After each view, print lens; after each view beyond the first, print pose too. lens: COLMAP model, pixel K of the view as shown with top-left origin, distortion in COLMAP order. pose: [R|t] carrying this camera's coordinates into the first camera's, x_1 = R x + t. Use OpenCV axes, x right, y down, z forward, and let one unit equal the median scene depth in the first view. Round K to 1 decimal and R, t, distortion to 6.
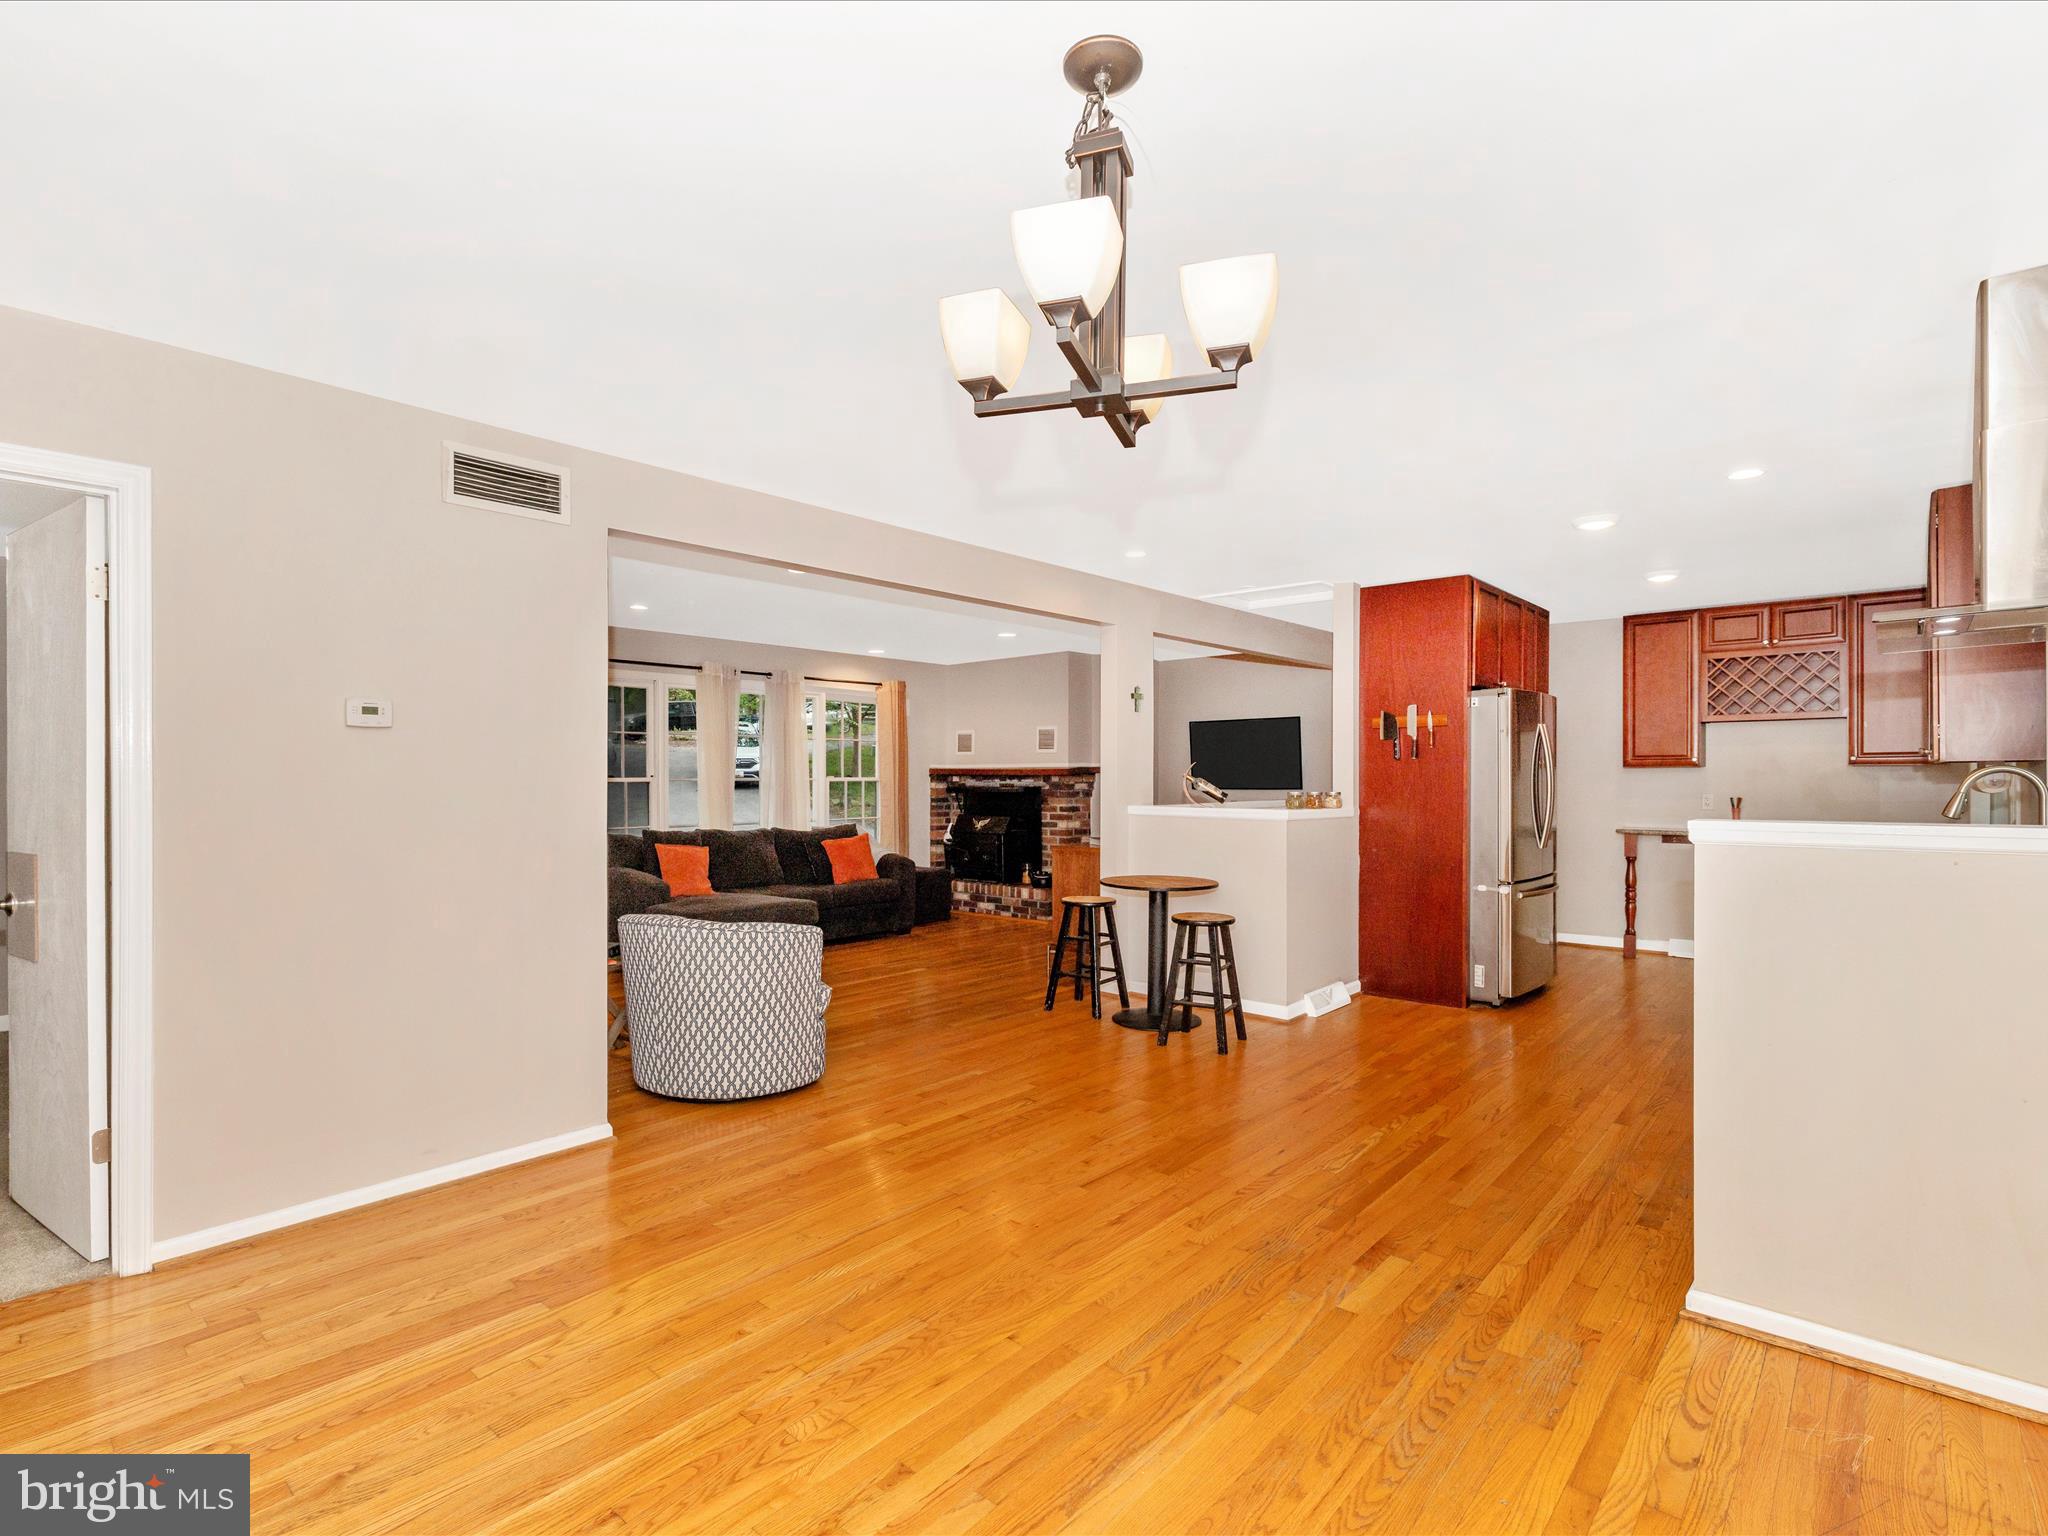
lens RADIAL K [[1003.5, 0, 1029.6], [0, 1003.5, 791.0], [0, 0, 1]] dist [0.001191, 0.000638]
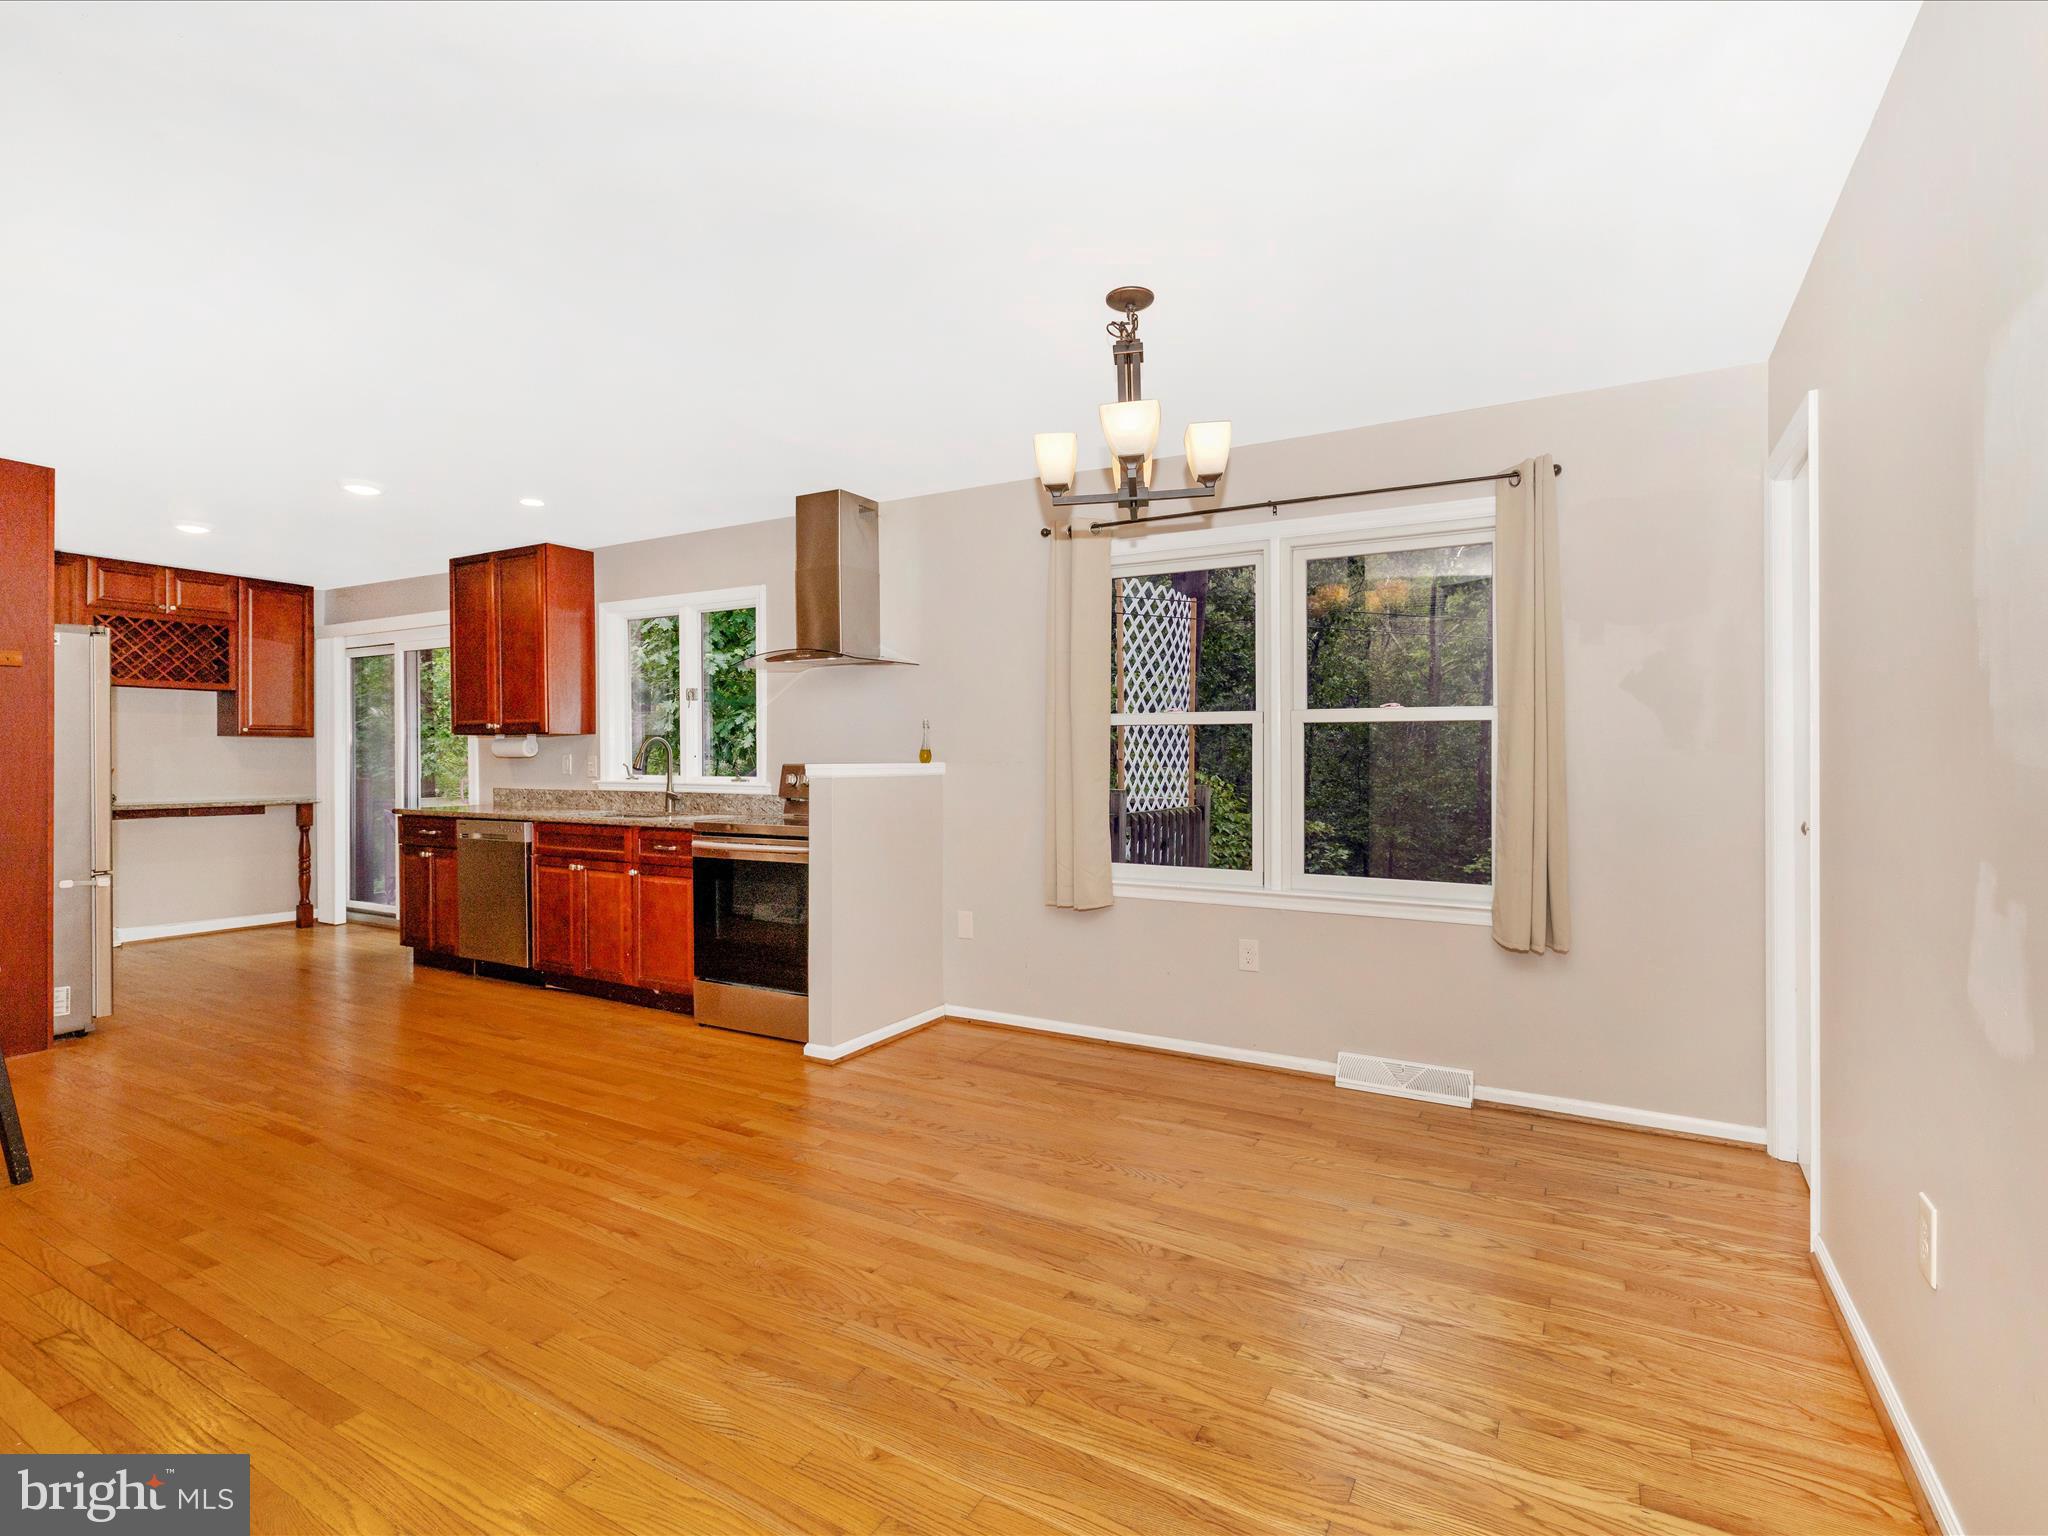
lens RADIAL K [[1015.2, 0, 1007.5], [0, 1015.2, 762.8], [0, 0, 1]] dist [0.001045, 0.000374]
pose [[-0.200900, 0.000702, 0.979612, -0.420096], [0.011917, 0.999927, 0.001727, 0.010571], [-0.979539, 0.012021, -0.200893, 0.422143]]
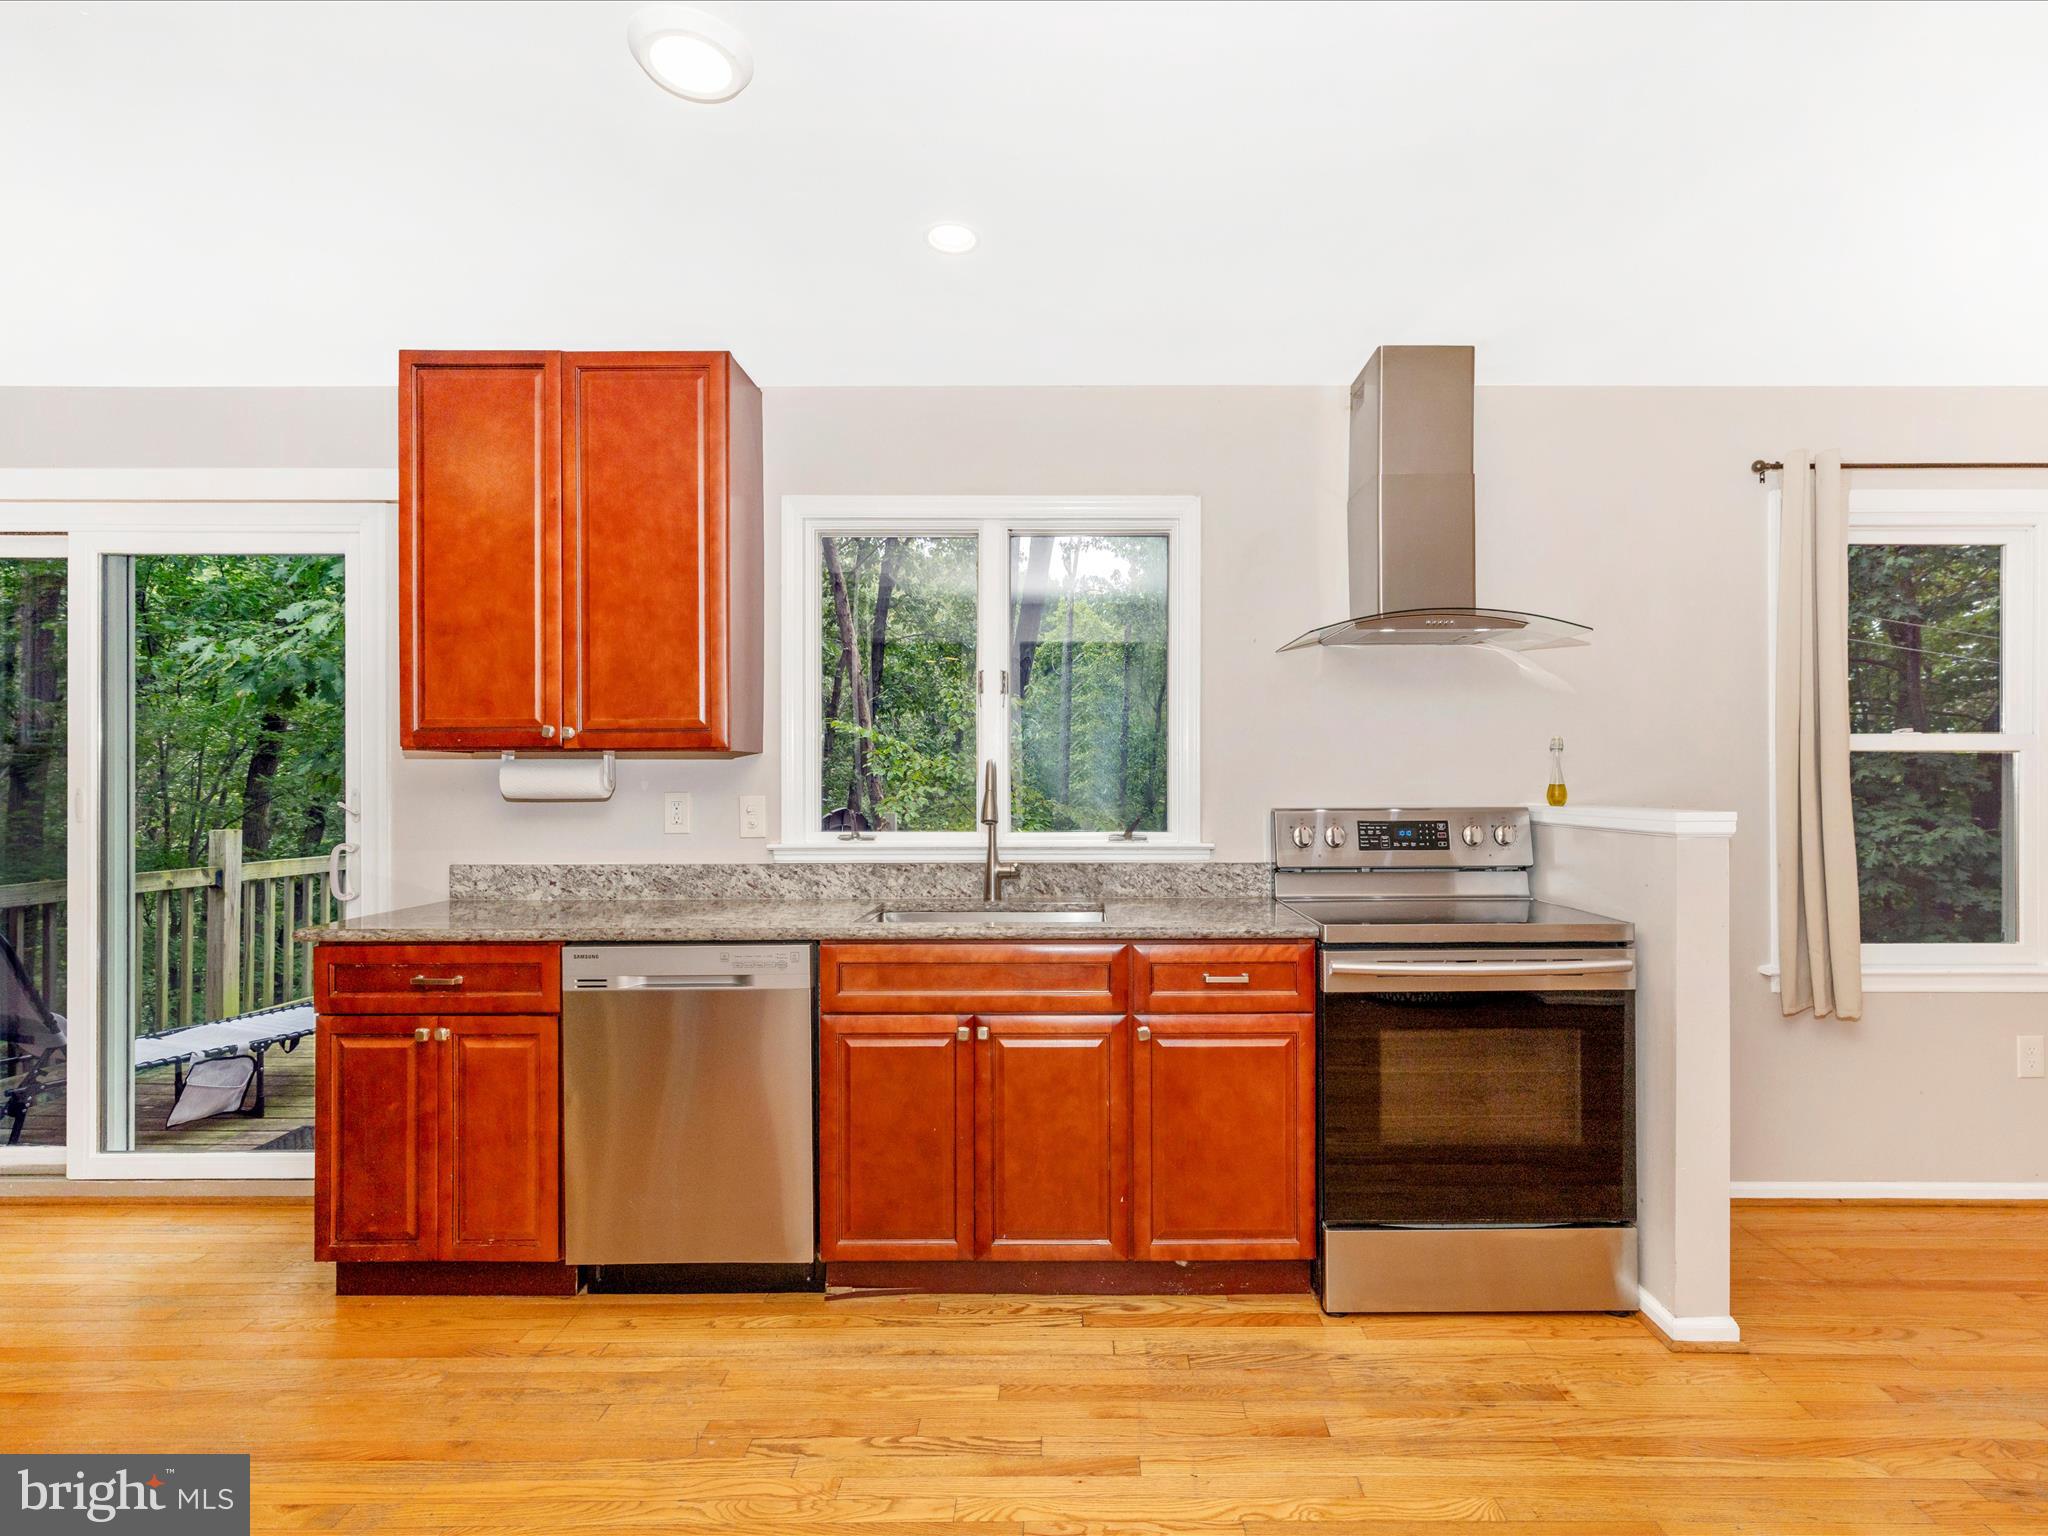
lens RADIAL K [[1053.9, 0, 1069.2], [0, 1053.9, 787.0], [0, 0, 1]] dist [0.000804, 0.000442]
pose [[-0.667032, 0.005531, 0.745008, 0.140912], [0.013773, 0.999893, 0.004908, -0.003918], [-0.744902, 0.013535, -0.667037, 0.851273]]
